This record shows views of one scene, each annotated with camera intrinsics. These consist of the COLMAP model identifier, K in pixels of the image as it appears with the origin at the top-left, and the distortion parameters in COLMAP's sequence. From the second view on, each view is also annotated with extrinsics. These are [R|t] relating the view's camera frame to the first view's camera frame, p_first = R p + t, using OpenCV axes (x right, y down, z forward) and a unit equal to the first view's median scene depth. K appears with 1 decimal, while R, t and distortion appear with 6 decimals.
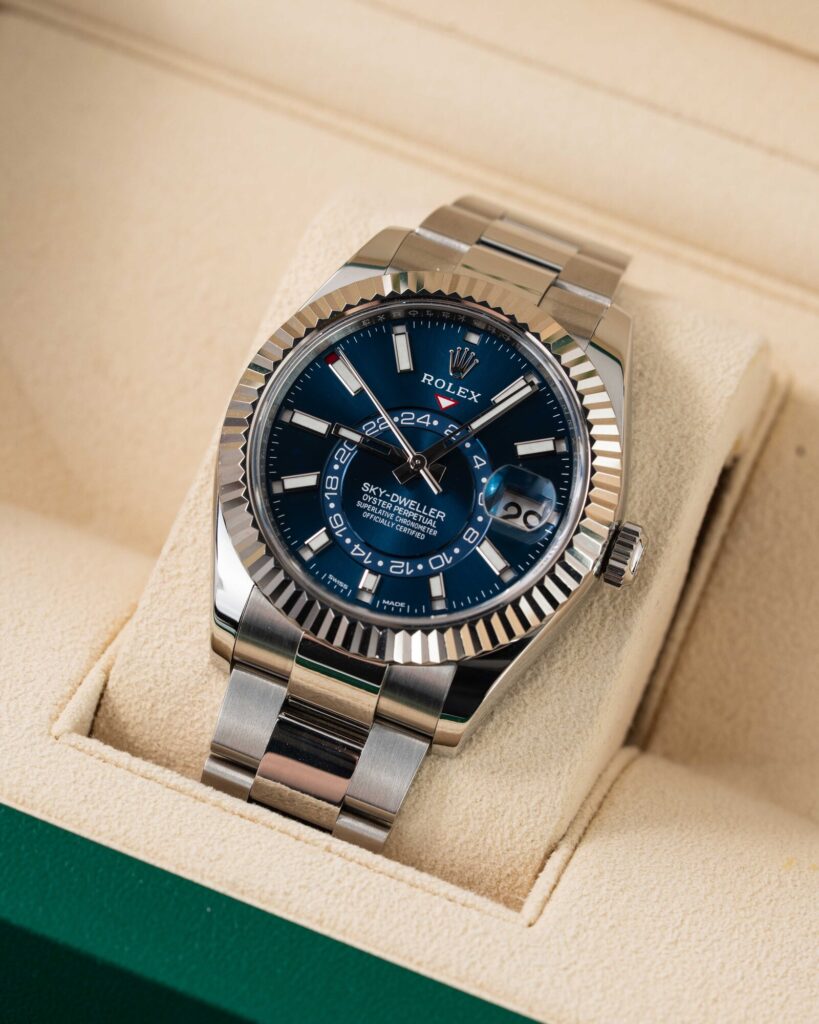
lens RADIAL K [[5026.4, 0, 407.4], [0, 5026.4, 507.1], [0, 0, 1]] dist [0.190414, 0.000000]
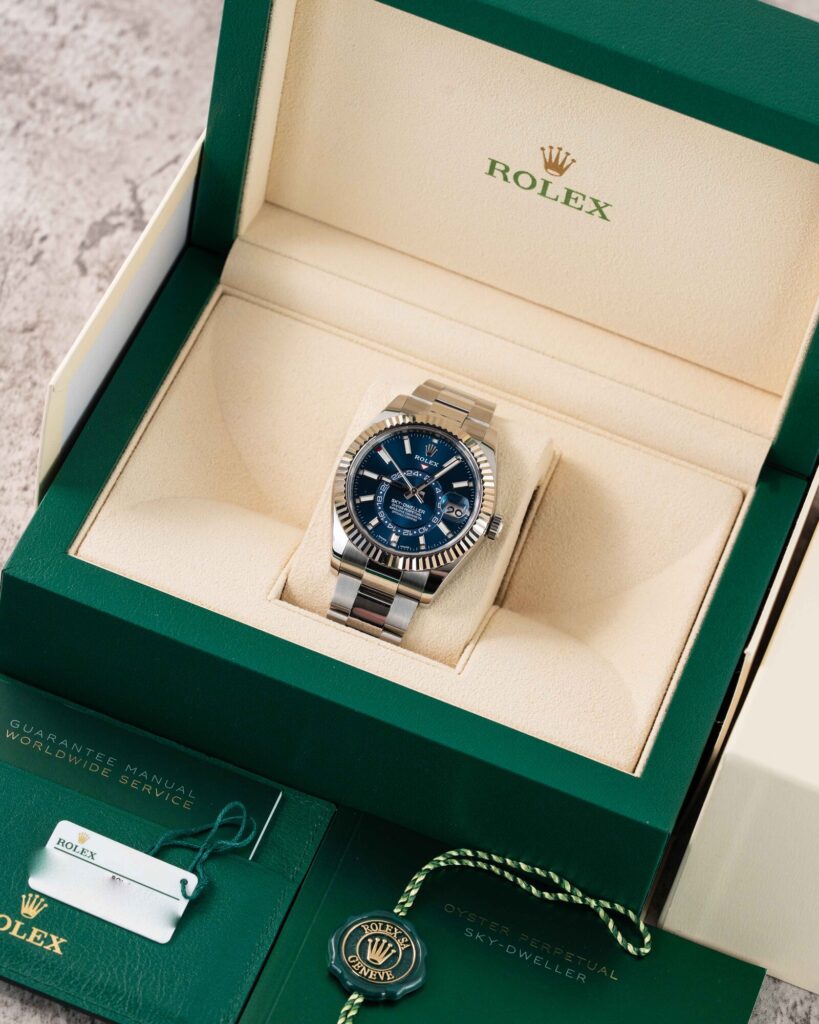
lens RADIAL K [[5026.4, 0, 410.0], [0, 5026.4, 514.0], [0, 0, 1]] dist [0.190414, 0.000000]
pose [[0.998751, -0.002061, 0.049912, -0.123269], [0.001344, 0.999896, 0.014392, -0.032933], [-0.049936, -0.014307, 0.998650, -1.484927]]
